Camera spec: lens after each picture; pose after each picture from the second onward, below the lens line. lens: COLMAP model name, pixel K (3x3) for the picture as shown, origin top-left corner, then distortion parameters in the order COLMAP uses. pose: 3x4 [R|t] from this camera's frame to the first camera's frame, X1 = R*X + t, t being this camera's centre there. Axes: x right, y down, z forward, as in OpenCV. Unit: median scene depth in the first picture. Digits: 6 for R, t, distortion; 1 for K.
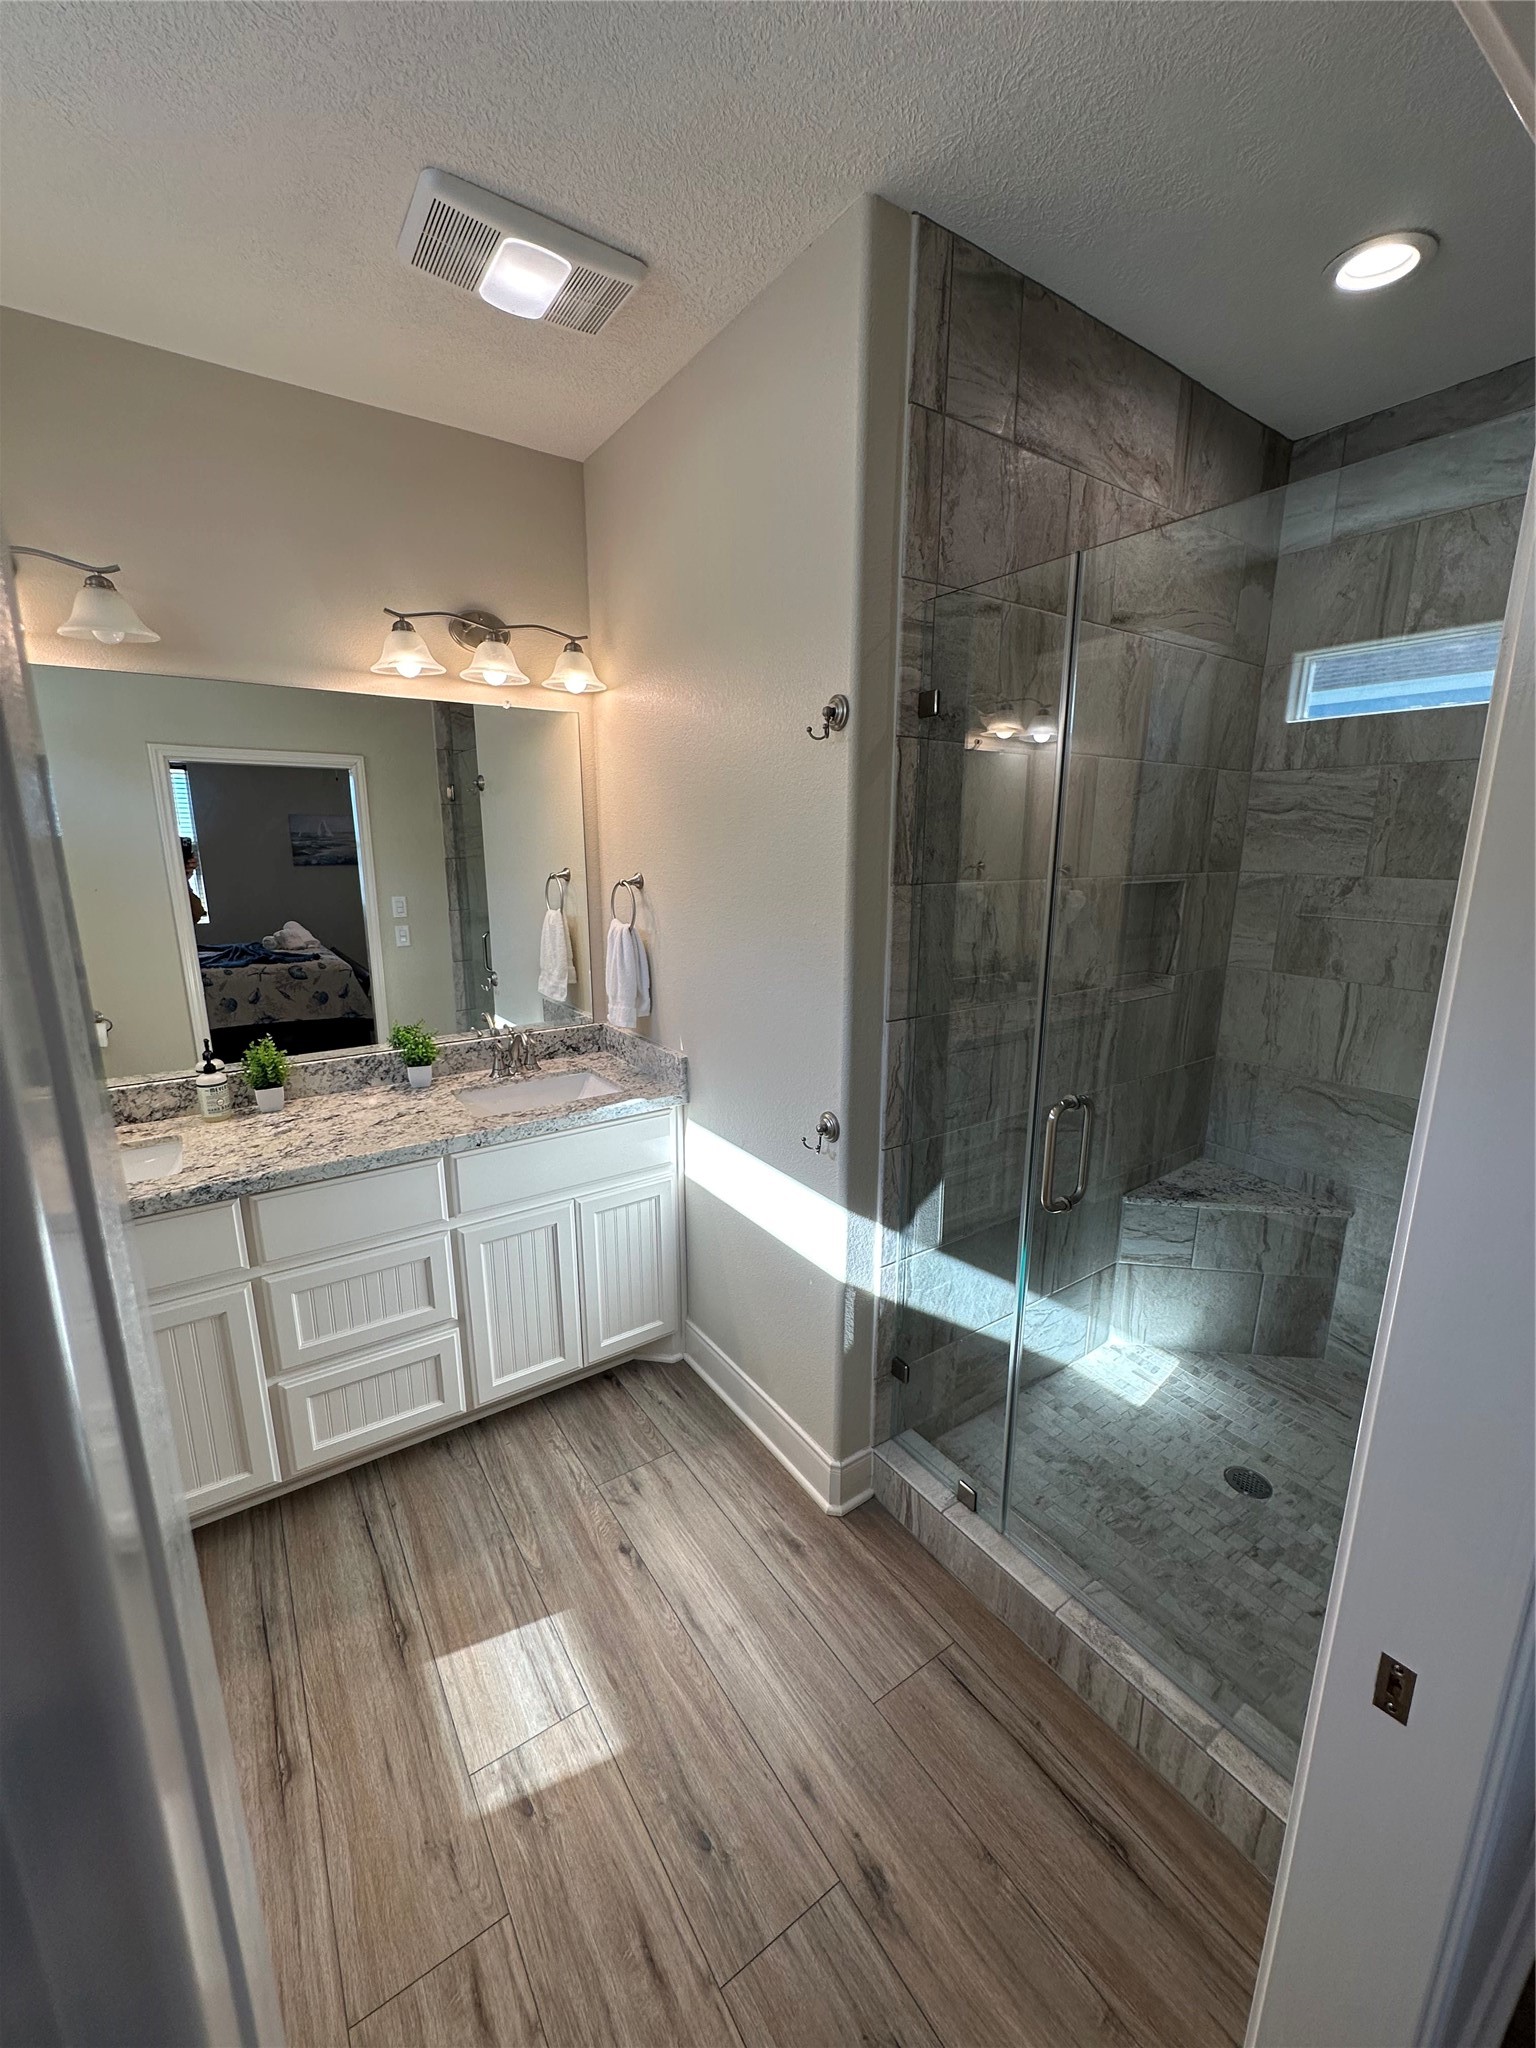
lens RADIAL K [[818.7, 0, 762.6], [0, 818.7, 1019.6], [0, 0, 1]] dist [-0.003034, 0.000255]
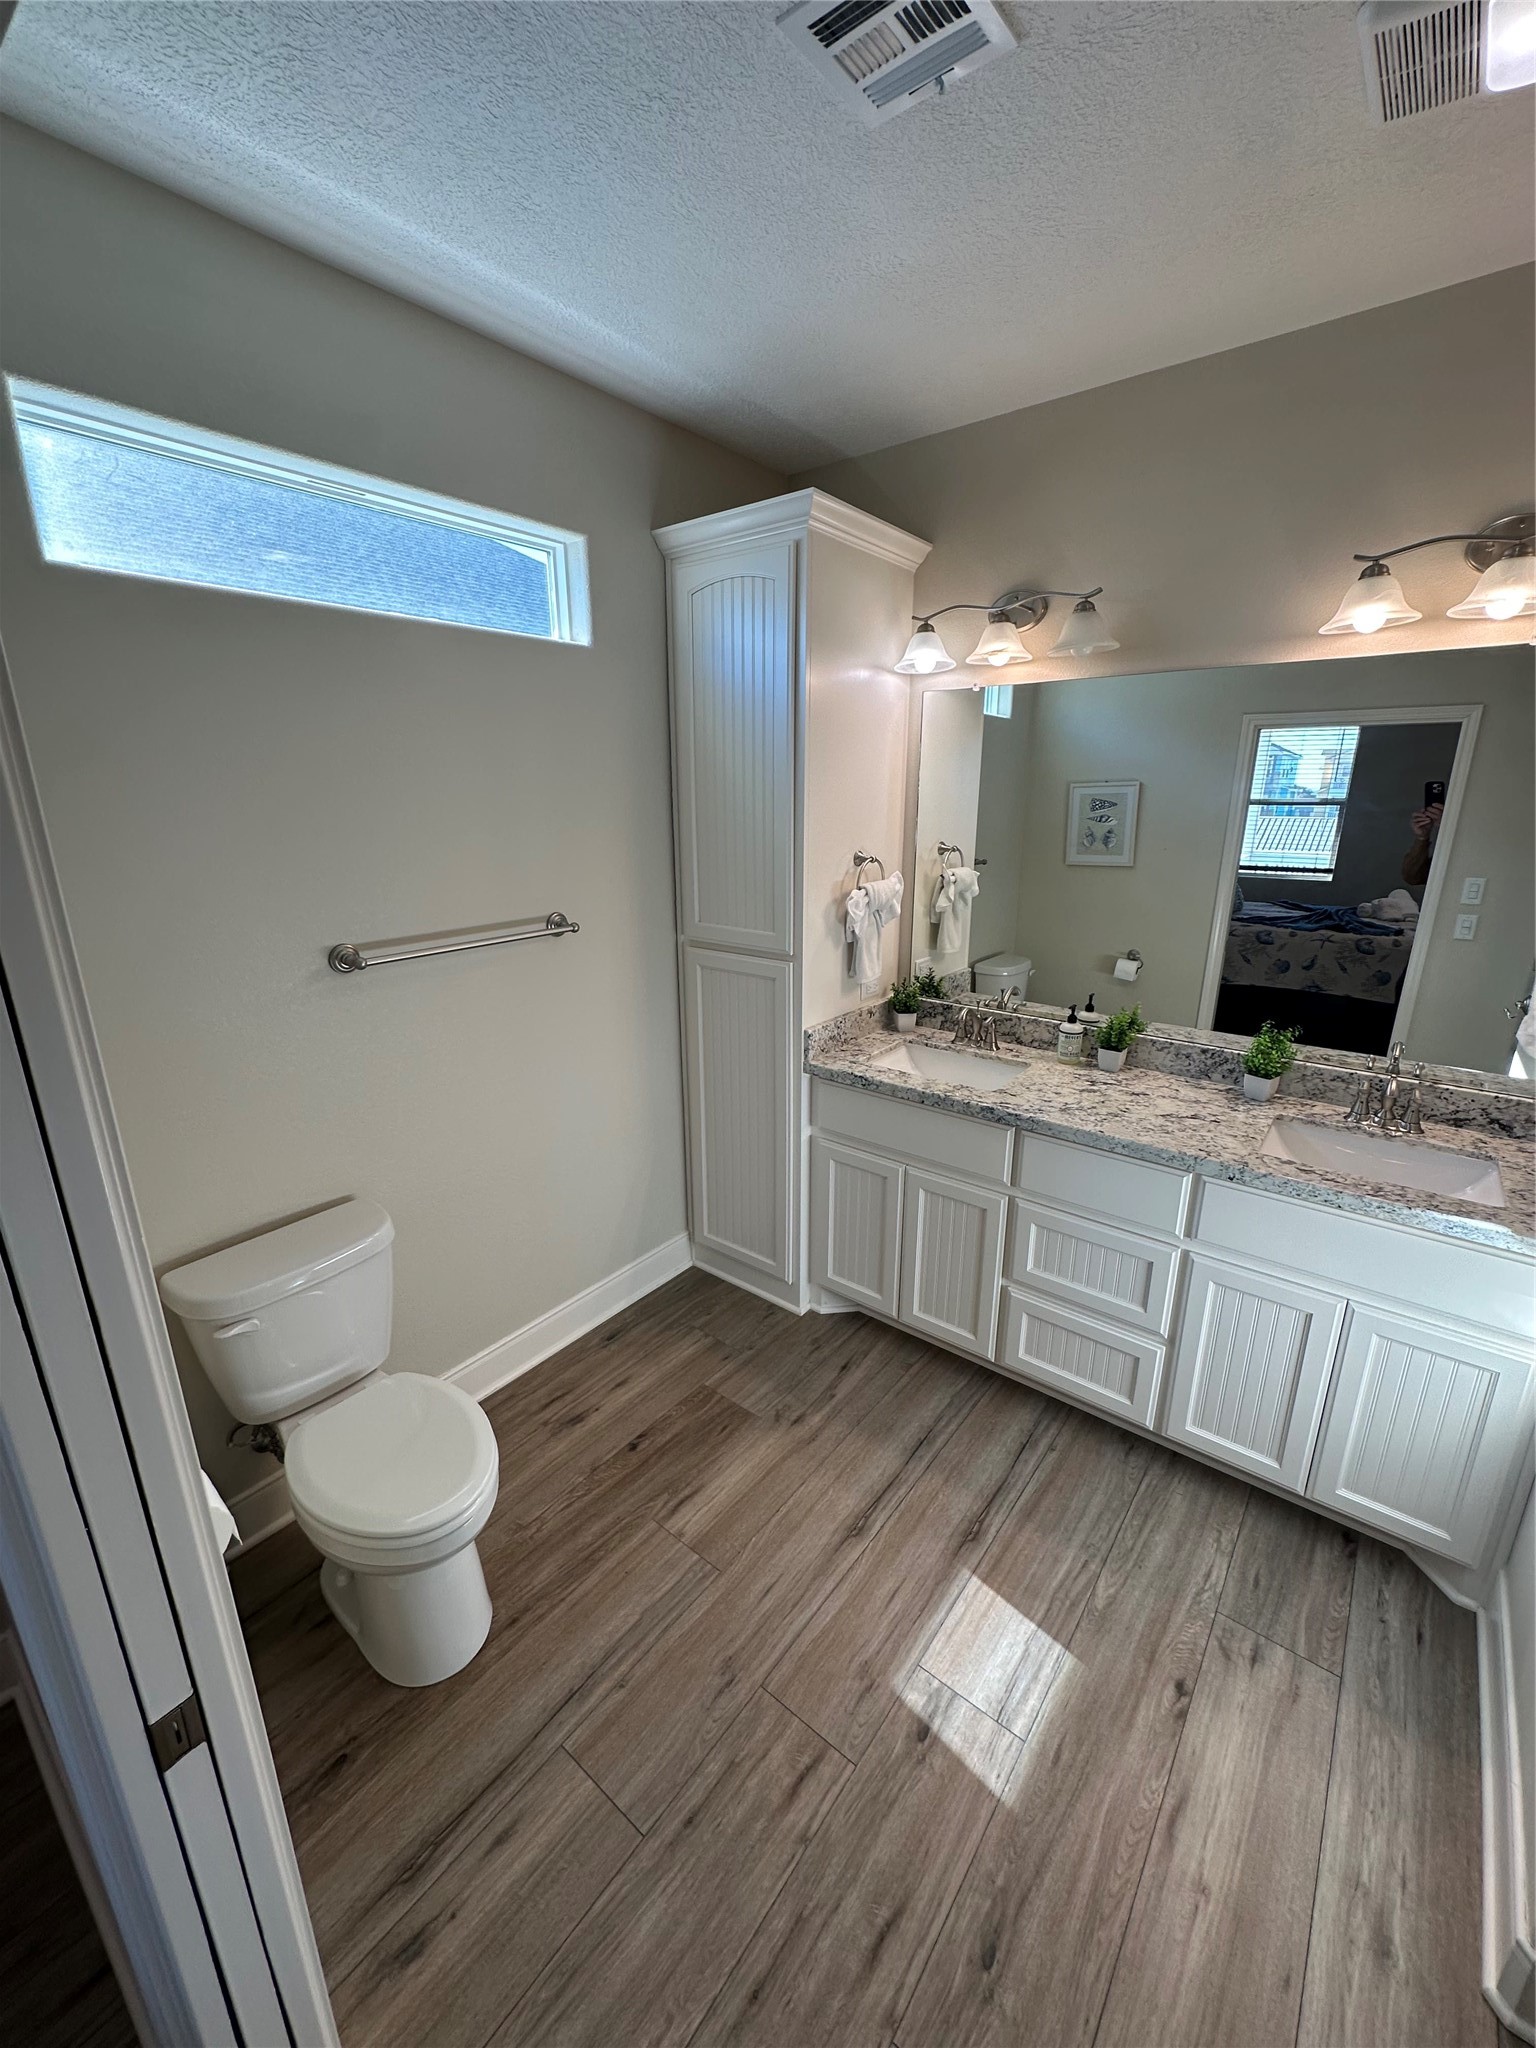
lens RADIAL K [[814.3, 0, 767.8], [0, 814.3, 1019.1], [0, 0, 1]] dist [-0.003846, 0.000727]
pose [[0.300278, 0.258936, -0.918034, 0.290387], [-0.201128, 0.957998, 0.204421, -0.100290], [0.932406, 0.123260, 0.339745, 0.225021]]
